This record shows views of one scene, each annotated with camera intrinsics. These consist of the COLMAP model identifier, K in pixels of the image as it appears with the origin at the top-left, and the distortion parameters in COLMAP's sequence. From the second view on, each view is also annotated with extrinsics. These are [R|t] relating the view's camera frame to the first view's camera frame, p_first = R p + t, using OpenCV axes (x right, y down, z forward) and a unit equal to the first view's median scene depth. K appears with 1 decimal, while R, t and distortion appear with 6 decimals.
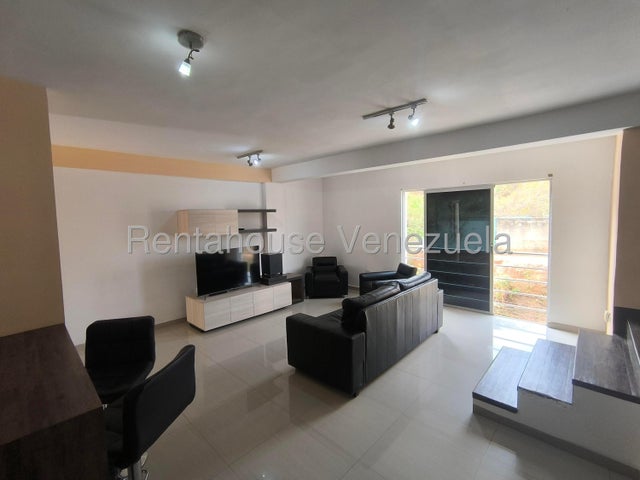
lens RADIAL K [[292.0, 0, 319.6], [0, 292.0, 240.0], [0, 0, 1]] dist [-0.023013, 0.006662]
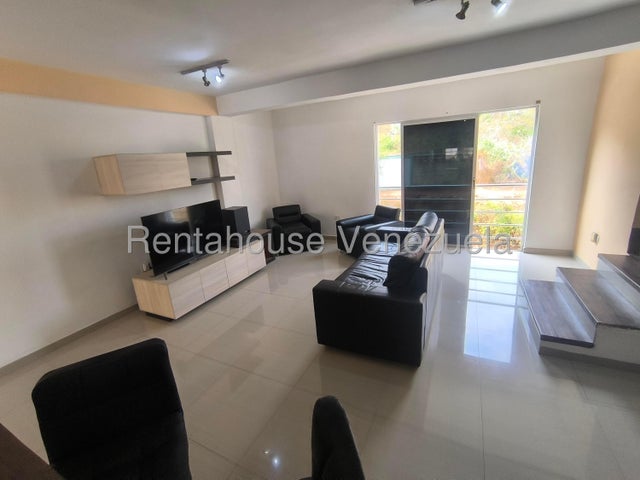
lens RADIAL K [[292.0, 0, 319.9], [0, 292.0, 236.6], [0, 0, 1]] dist [-0.023013, 0.006662]
pose [[0.953280, -0.122200, 0.276270, -0.187200], [0.072591, 0.980397, 0.183171, -0.006707], [-0.293238, -0.154558, 0.943464, 0.182806]]
